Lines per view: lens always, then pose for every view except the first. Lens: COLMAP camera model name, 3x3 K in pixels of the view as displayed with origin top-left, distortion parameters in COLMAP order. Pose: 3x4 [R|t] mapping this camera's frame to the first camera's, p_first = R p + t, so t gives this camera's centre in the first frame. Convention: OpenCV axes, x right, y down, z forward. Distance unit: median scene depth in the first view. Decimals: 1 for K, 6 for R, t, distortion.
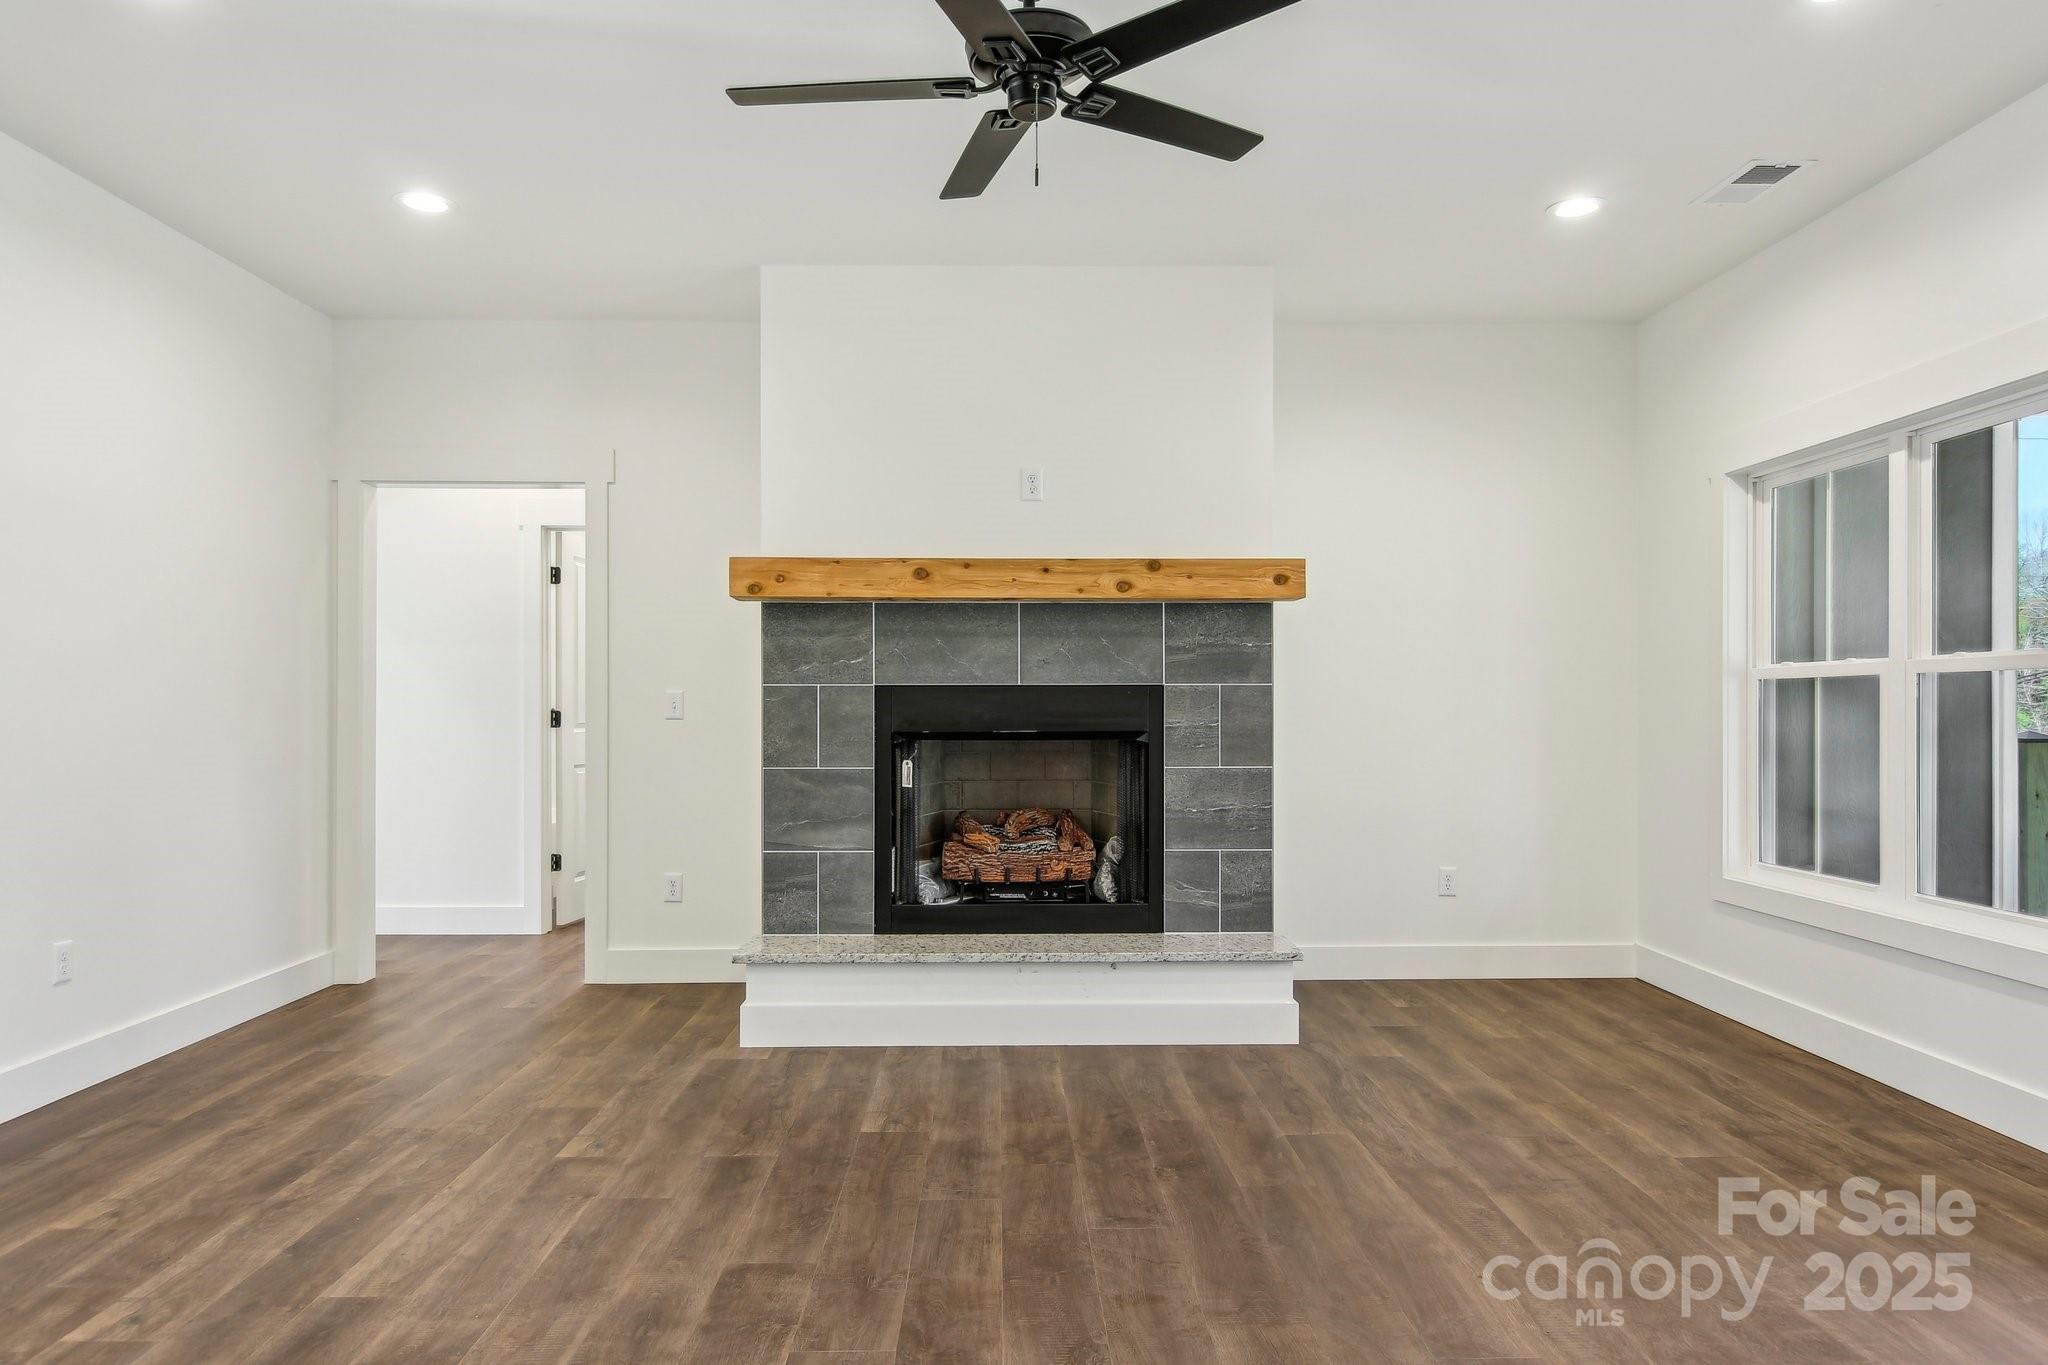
lens RADIAL K [[1298.2, 0, 1022.9], [0, 1298.2, 705.4], [0, 0, 1]] dist [0.014033, -0.022215]
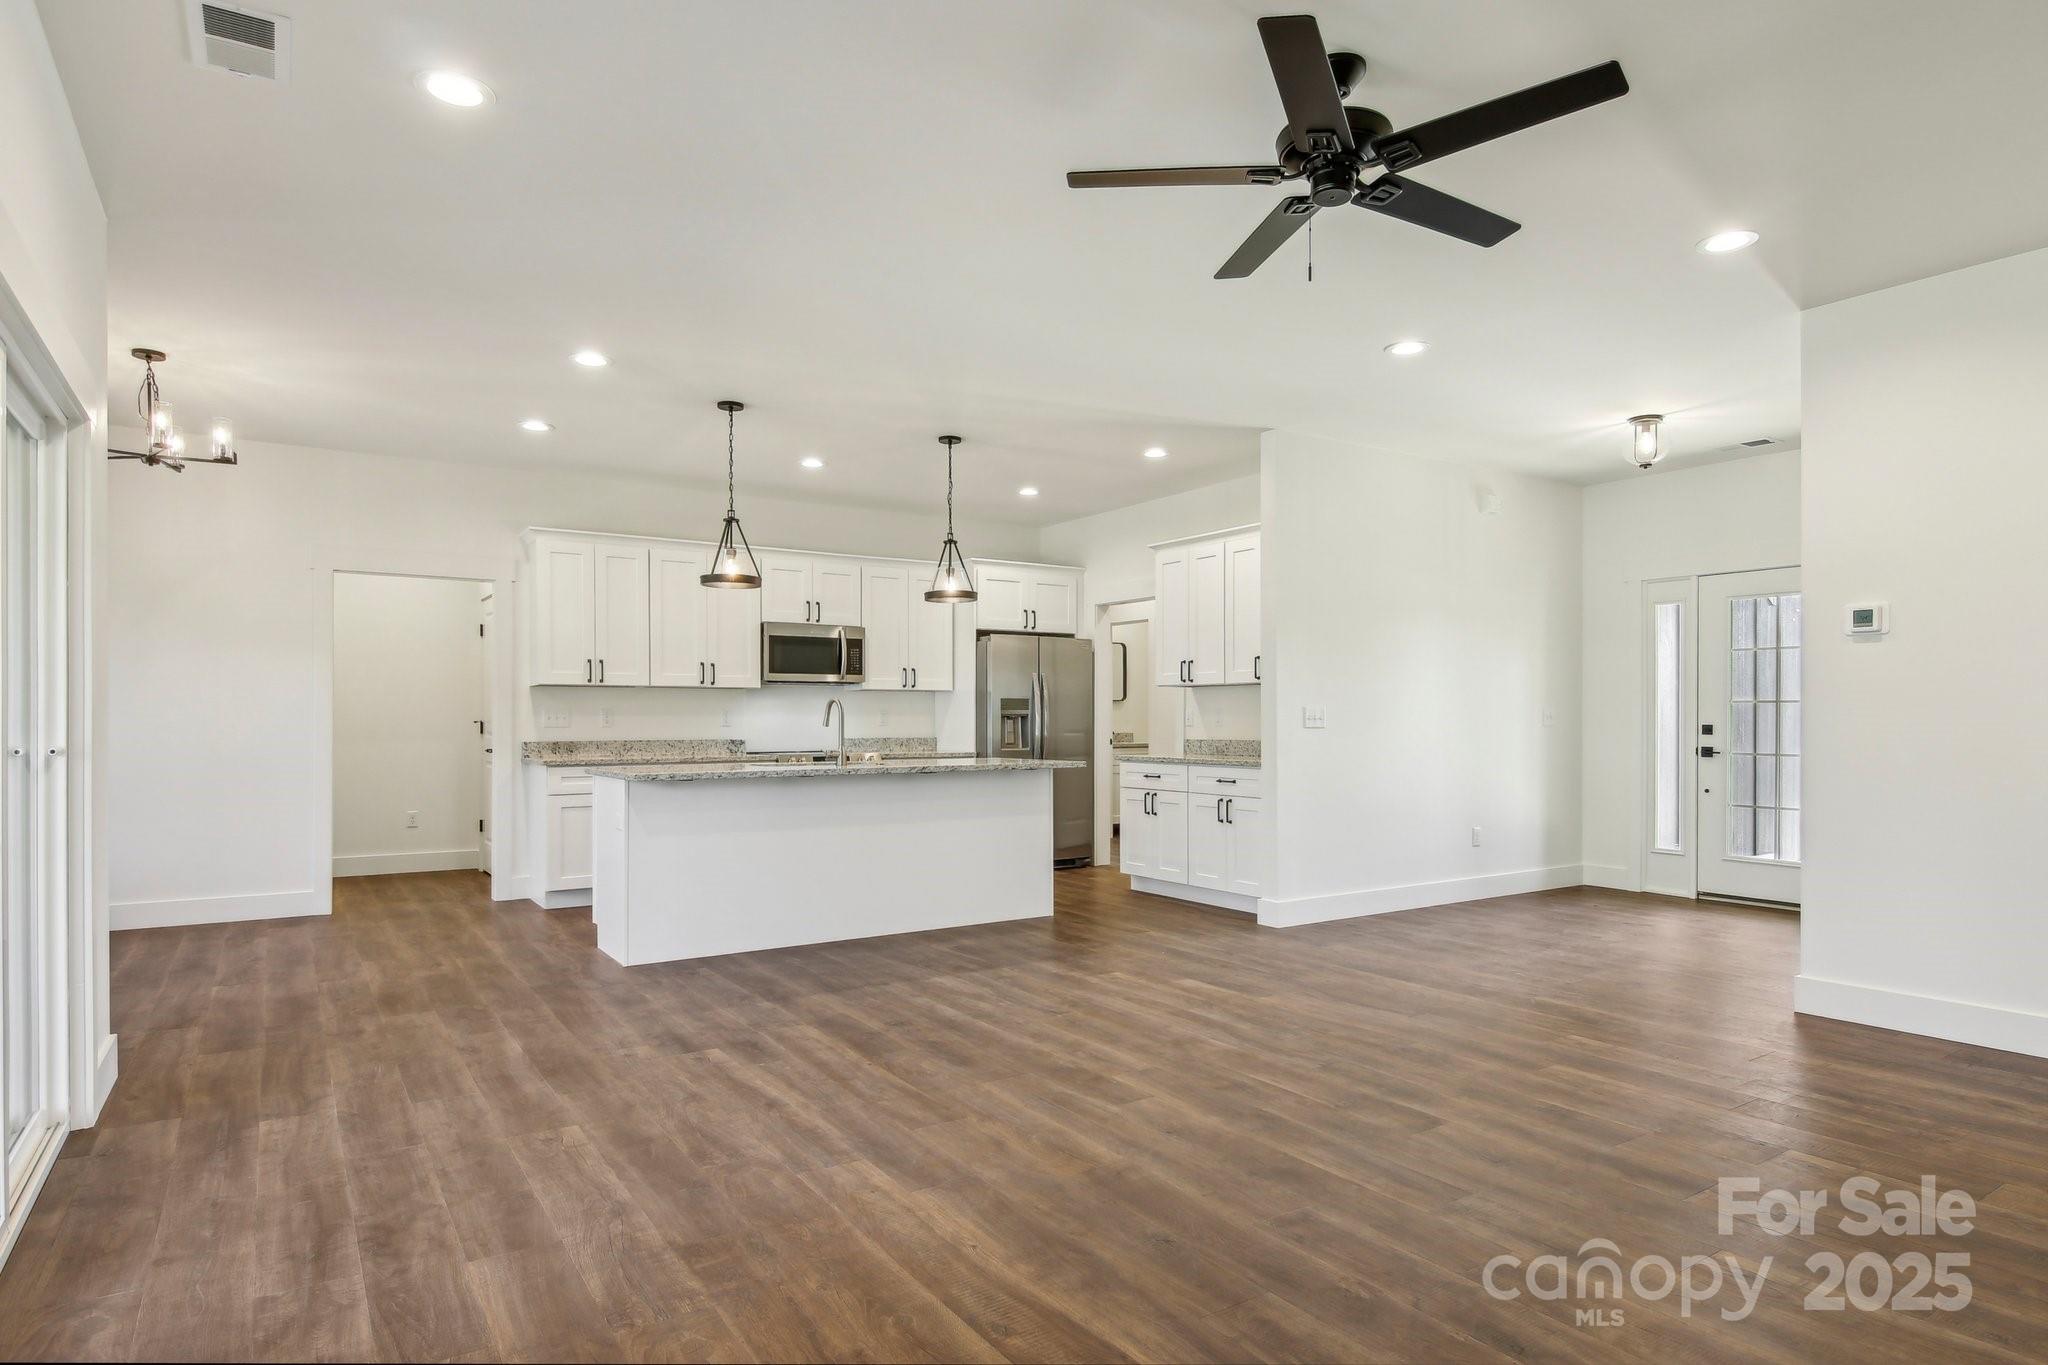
lens RADIAL K [[1140.6, 0, 1027.3], [0, 1140.6, 721.4], [0, 0, 1]] dist [0.009925, -0.024259]
pose [[-0.845484, 0.002429, -0.533996, 0.459088], [0.000542, 0.999993, 0.003691, -0.001208], [0.534001, 0.002831, -0.845479, 1.020746]]
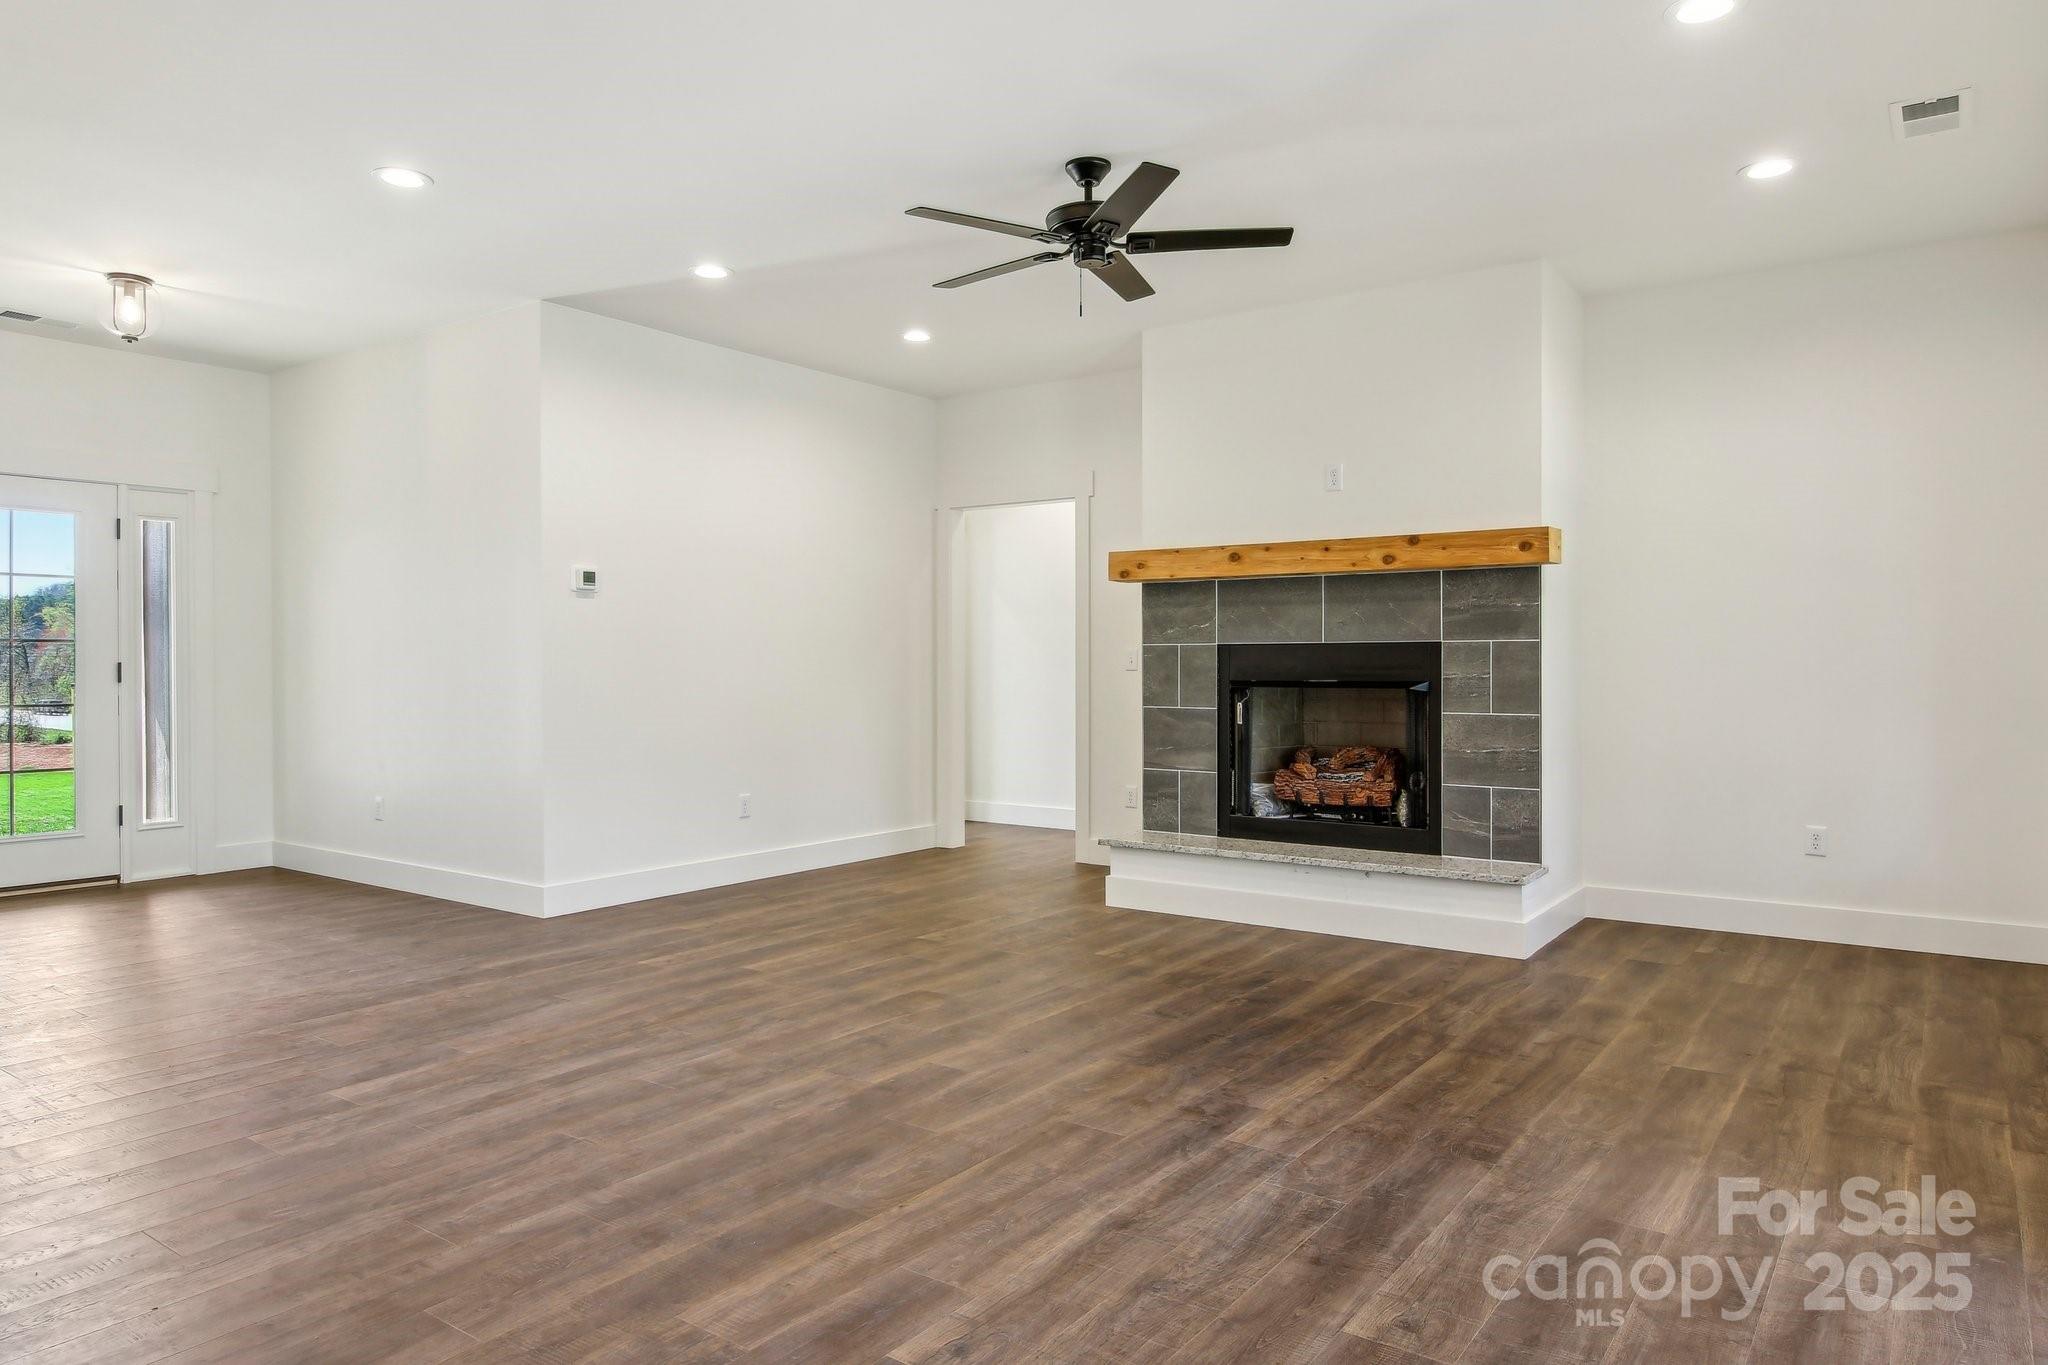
lens RADIAL K [[1301.1, 0, 1023.4], [0, 1301.1, 674.6], [0, 0, 1]] dist [0.004515, -0.001257]
pose [[0.798213, 0.004547, -0.602358, 0.512192], [0.000636, 0.999965, 0.008391, 0.003770], [0.602375, -0.007081, 0.798182, -0.150674]]
